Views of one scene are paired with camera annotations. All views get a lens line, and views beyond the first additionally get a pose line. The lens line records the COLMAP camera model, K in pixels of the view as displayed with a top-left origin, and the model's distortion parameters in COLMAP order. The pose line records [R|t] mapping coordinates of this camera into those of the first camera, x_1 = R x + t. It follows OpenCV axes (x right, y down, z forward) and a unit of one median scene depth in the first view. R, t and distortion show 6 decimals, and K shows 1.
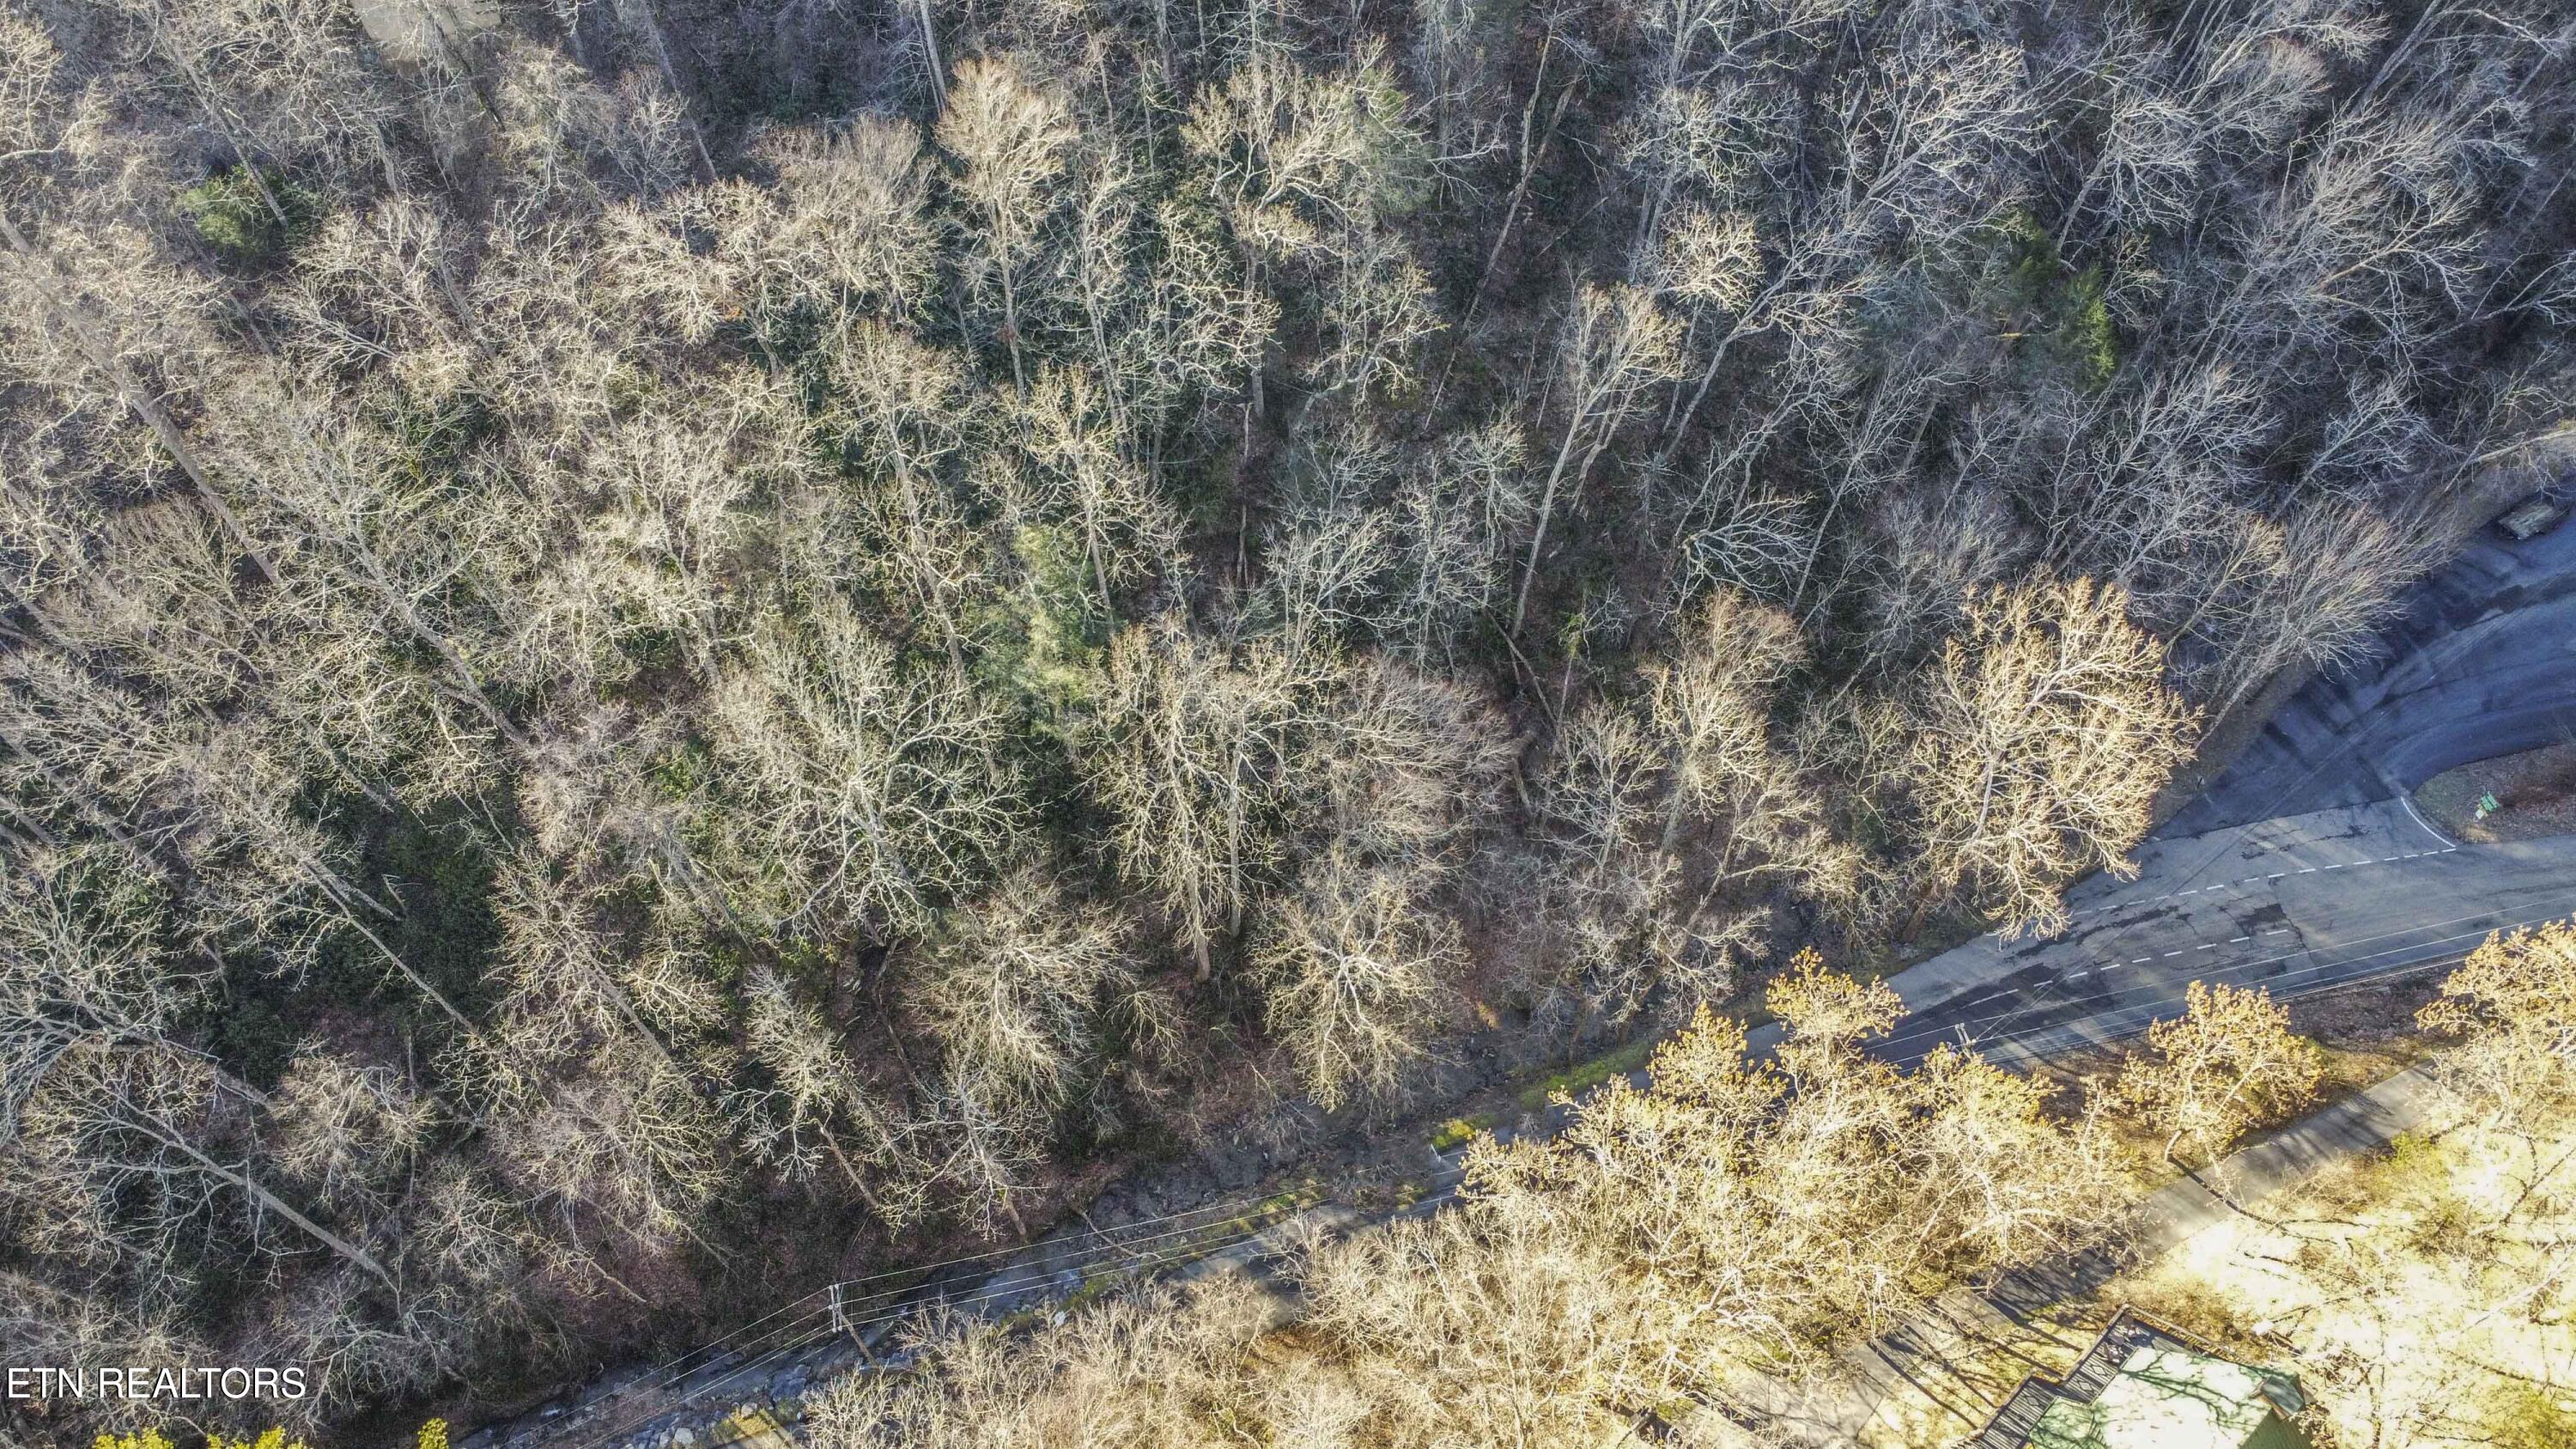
lens RADIAL K [[1932.9, 0, 1296.6], [0, 1932.9, 731.0], [0, 0, 1]] dist [-0.141423, 0.225481]
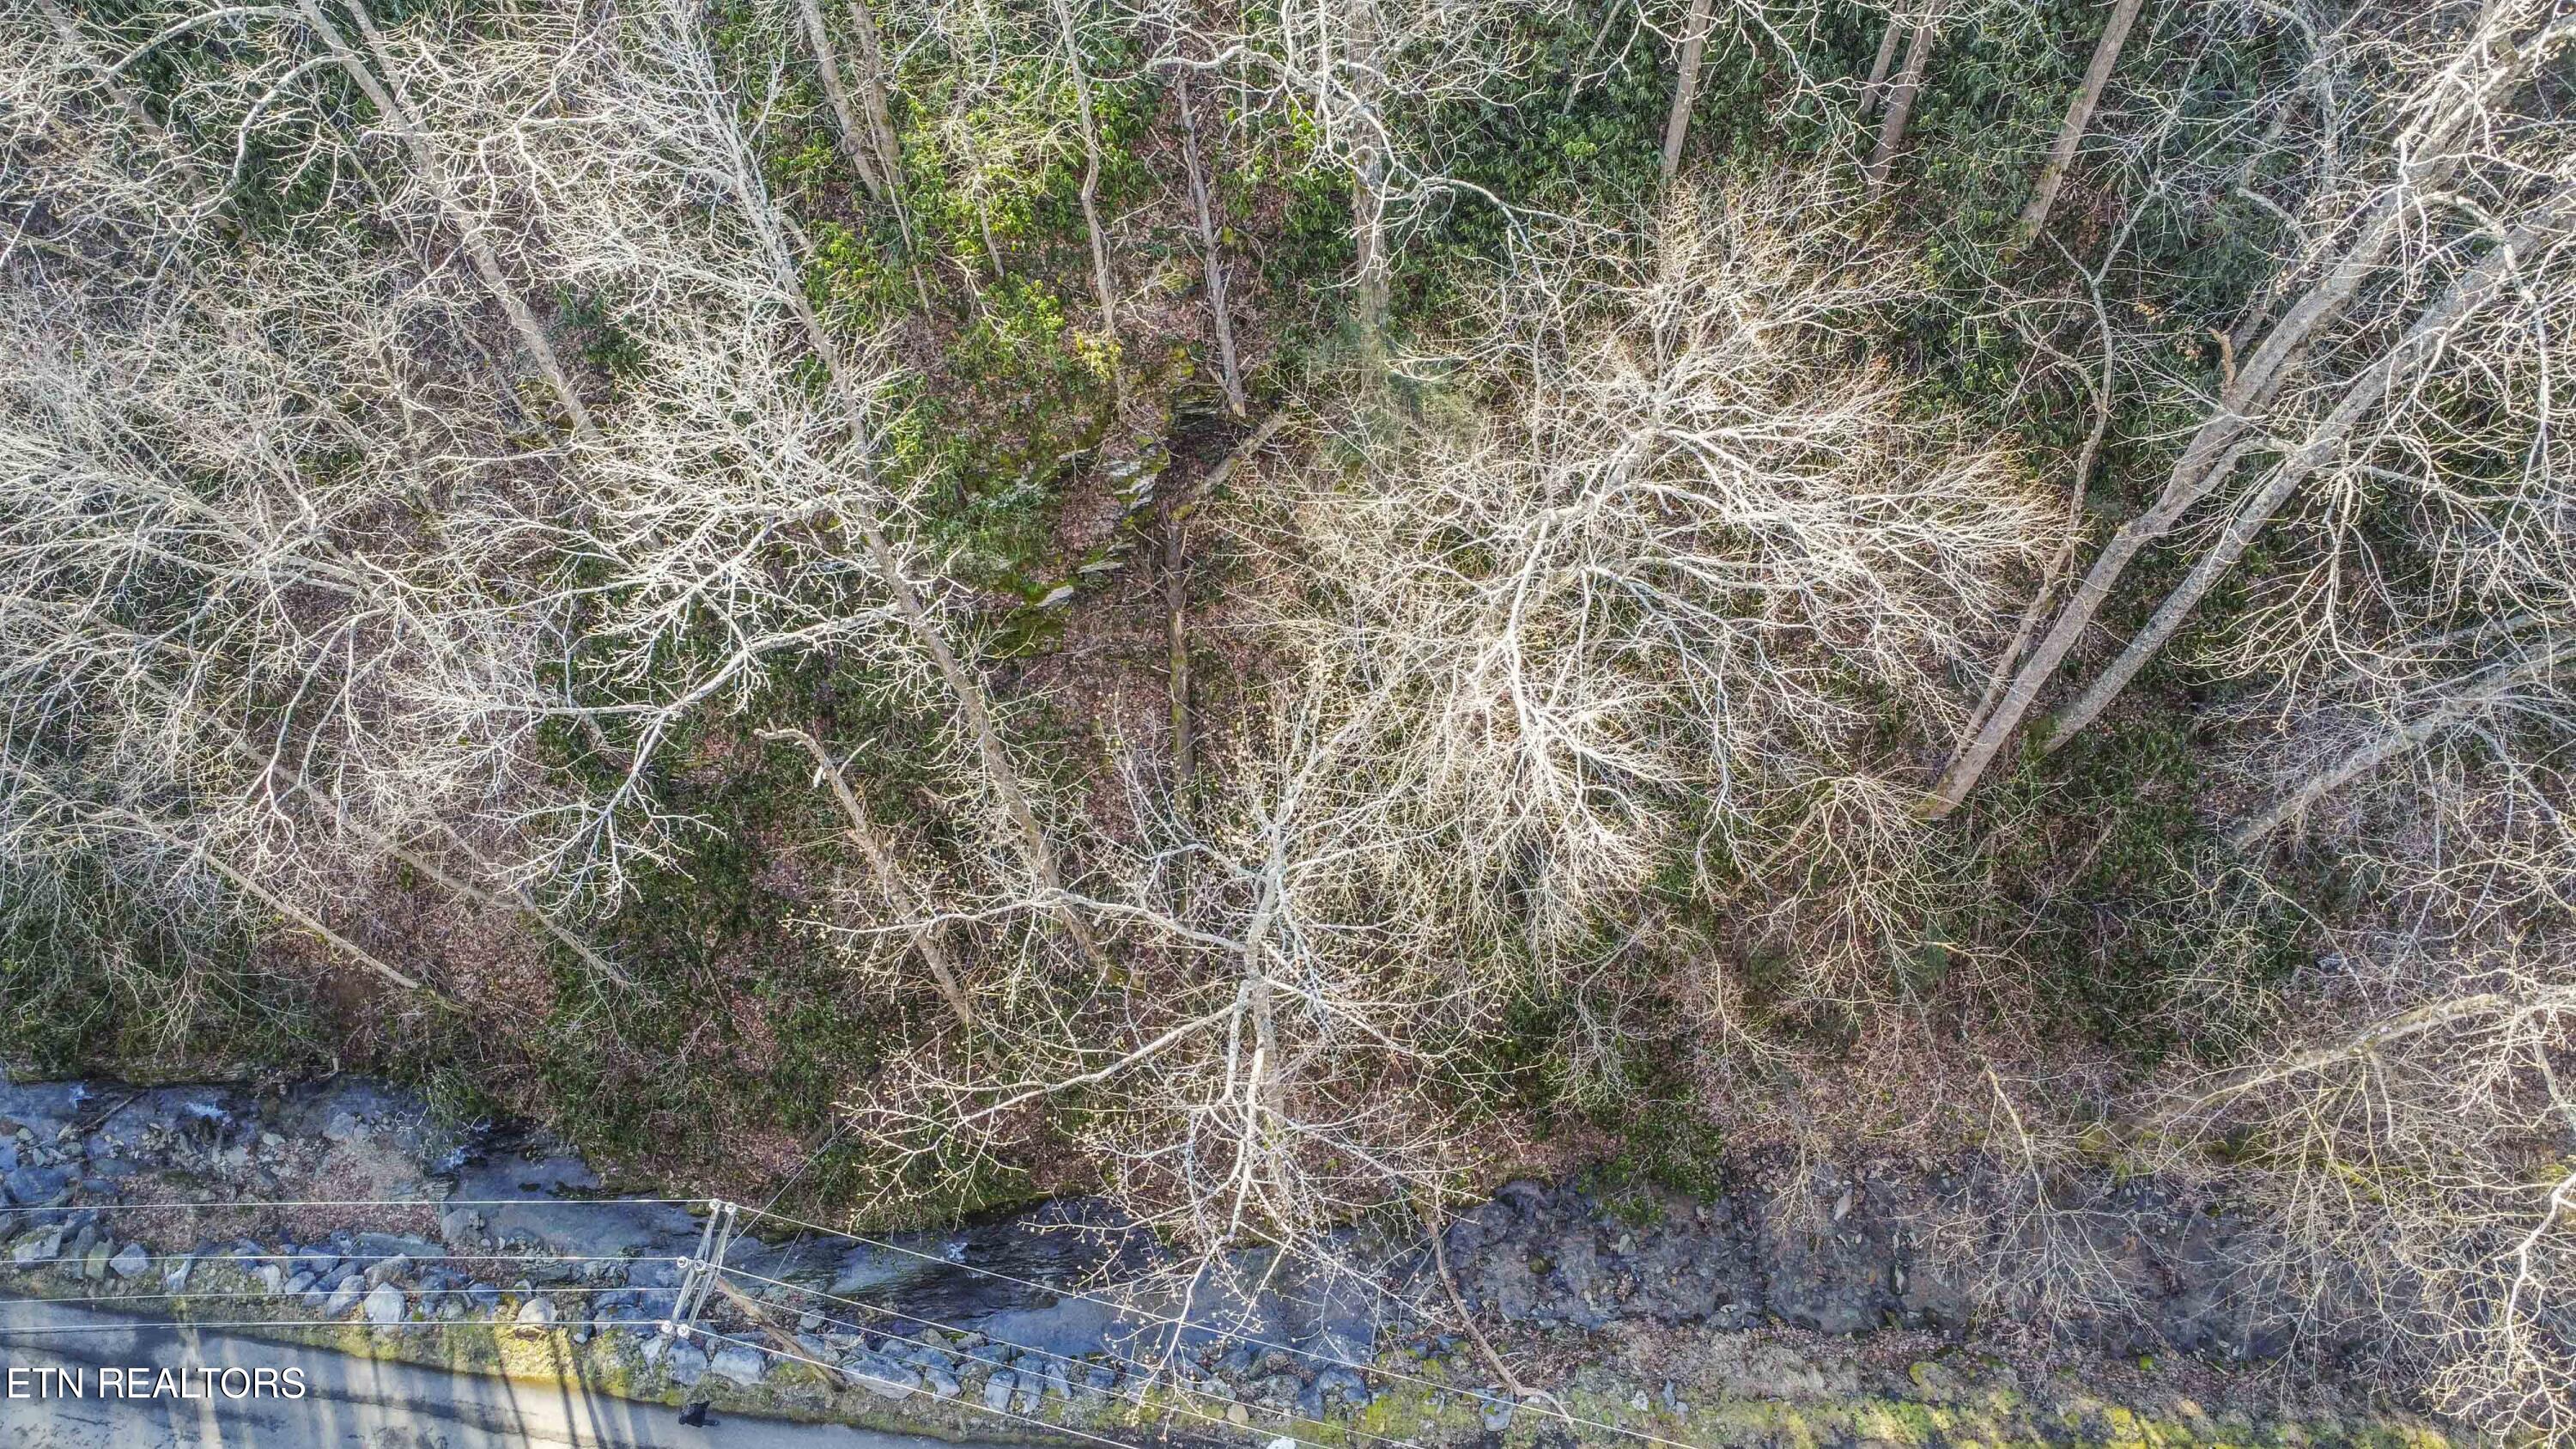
lens RADIAL K [[1932.9, 0, 1296.6], [0, 1932.9, 731.0], [0, 0, 1]] dist [-0.141423, 0.225481]
pose [[0.898405, 0.395279, -0.191374, -0.128573], [-0.375703, 0.917412, 0.131158, 0.142828], [0.227413, -0.045933, 0.972715, 0.763920]]
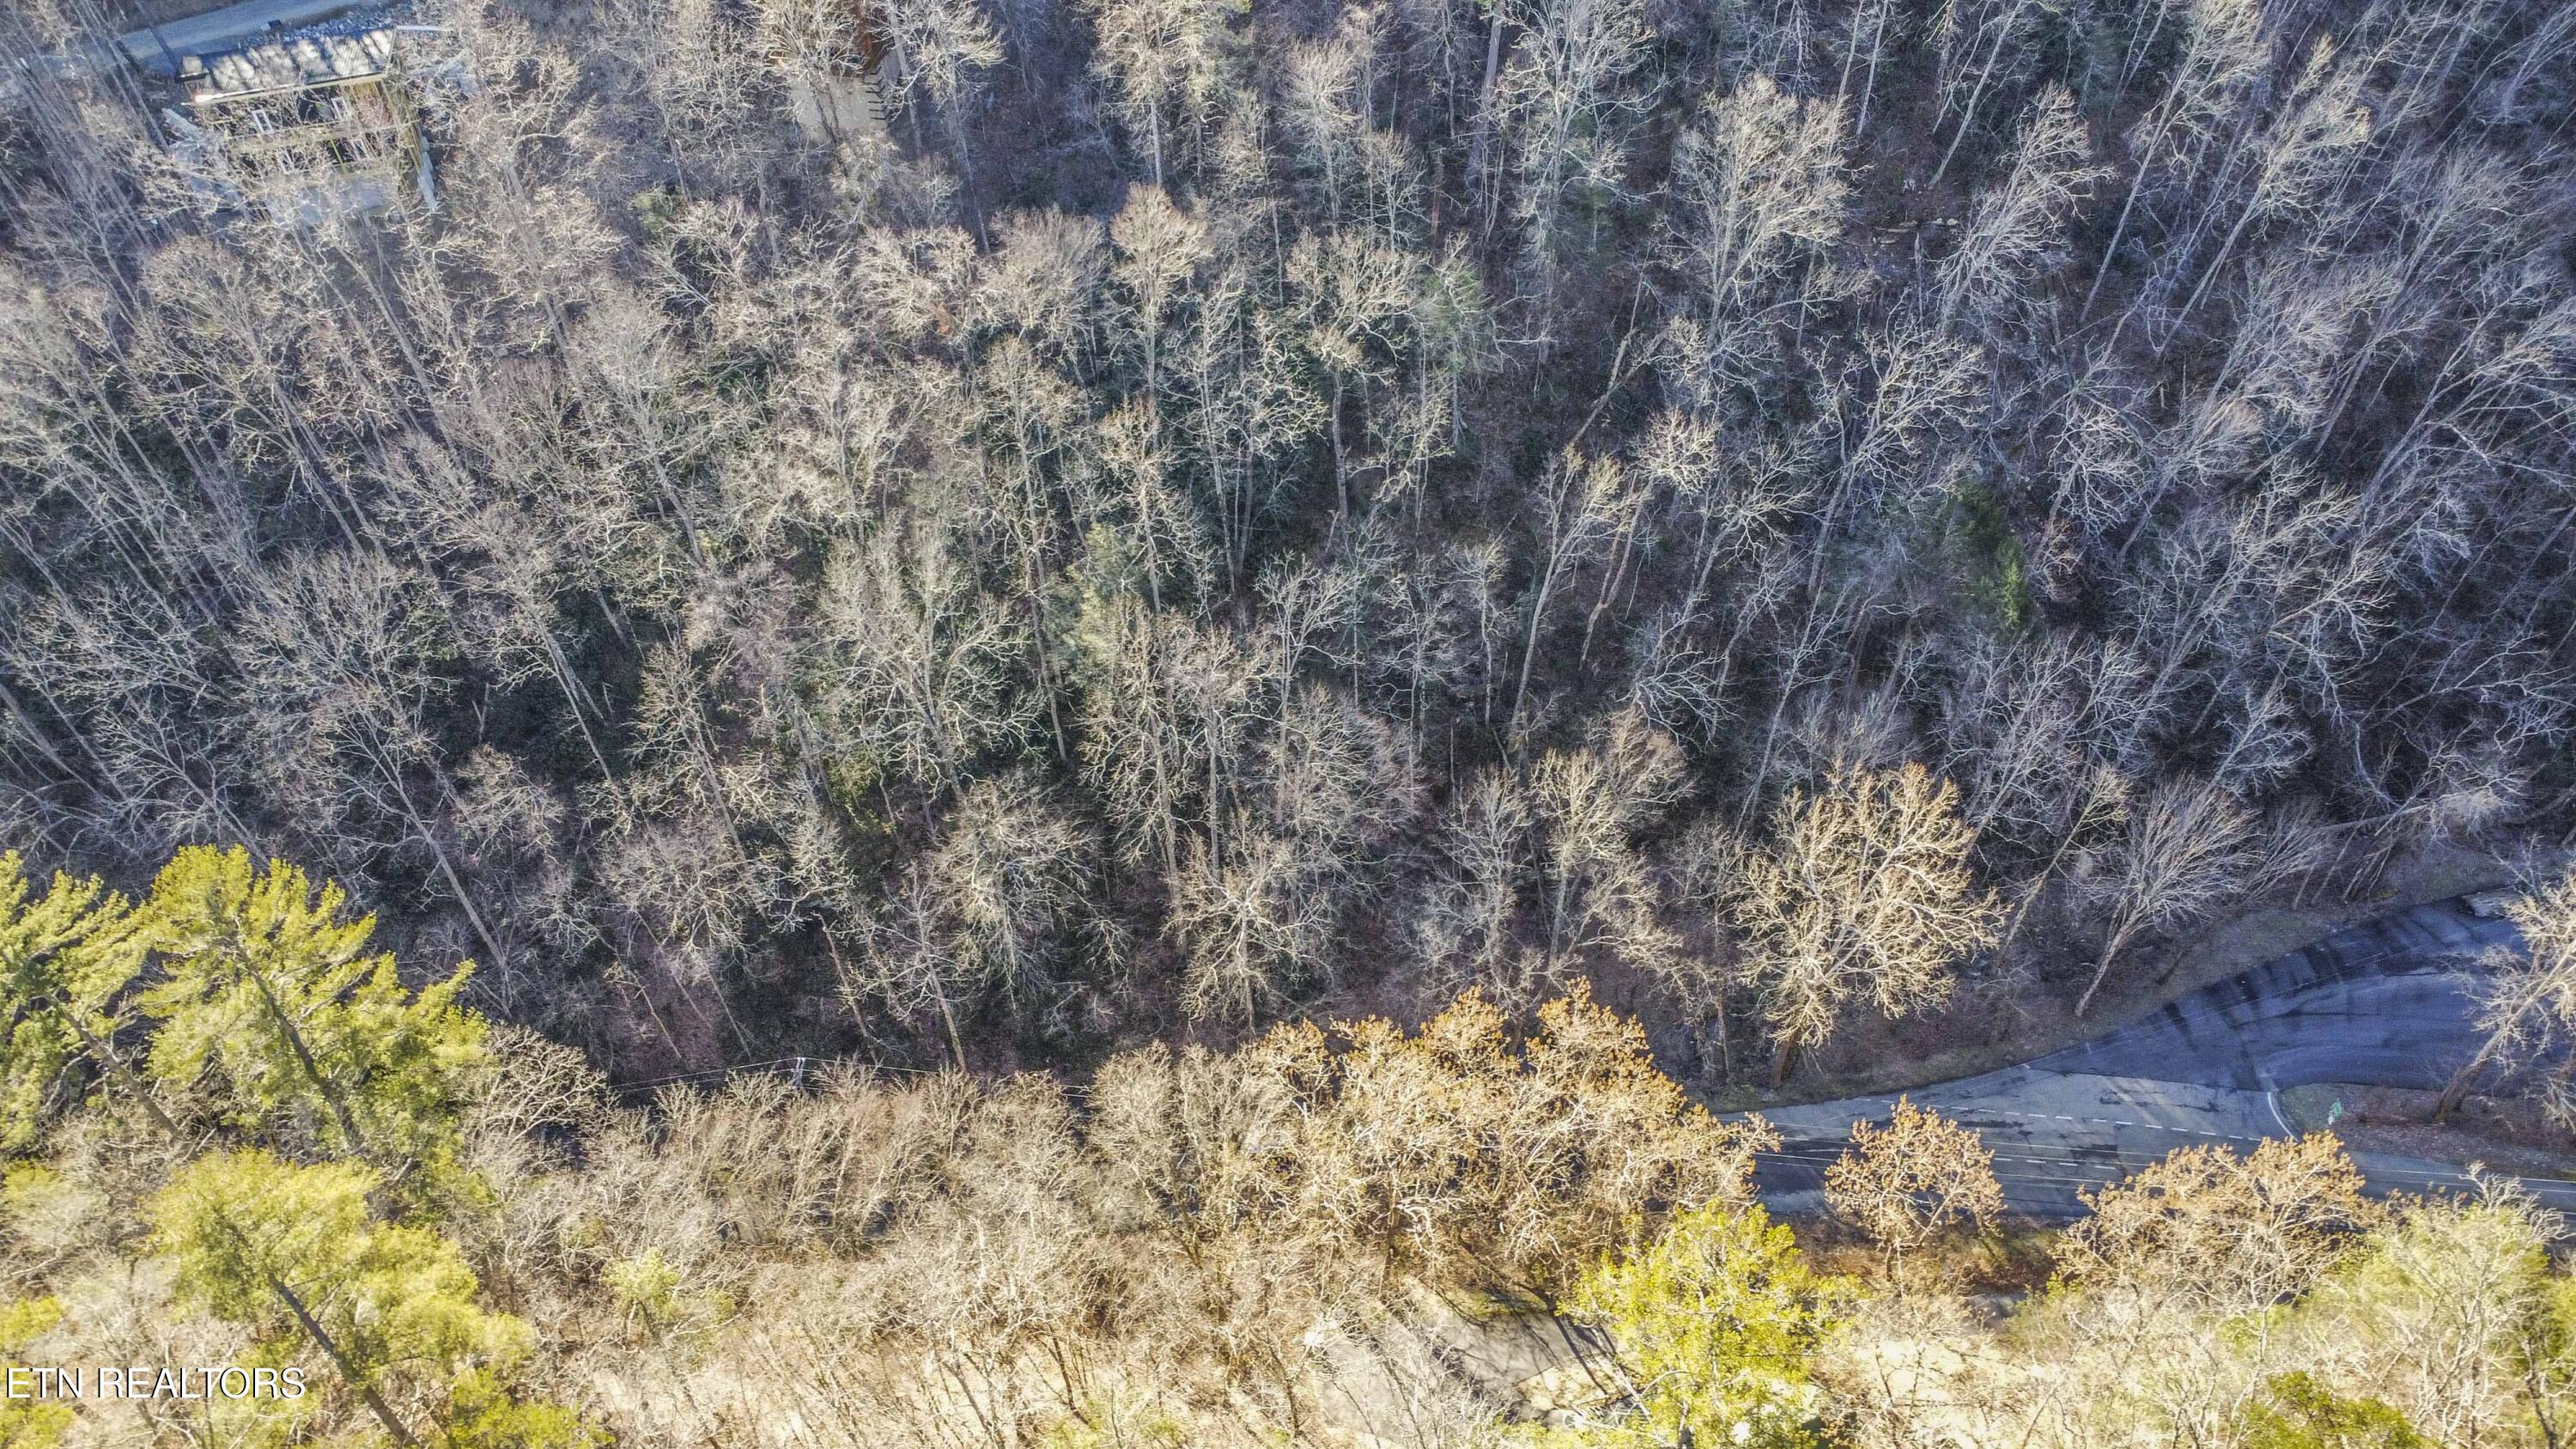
lens RADIAL K [[1932.9, 0, 1296.6], [0, 1932.9, 731.0], [0, 0, 1]] dist [-0.141423, 0.225481]
pose [[0.948674, 0.239424, -0.206627, 0.304748], [-0.268351, 0.955134, -0.125327, 0.164471], [0.167350, 0.174343, 0.970360, -0.247143]]
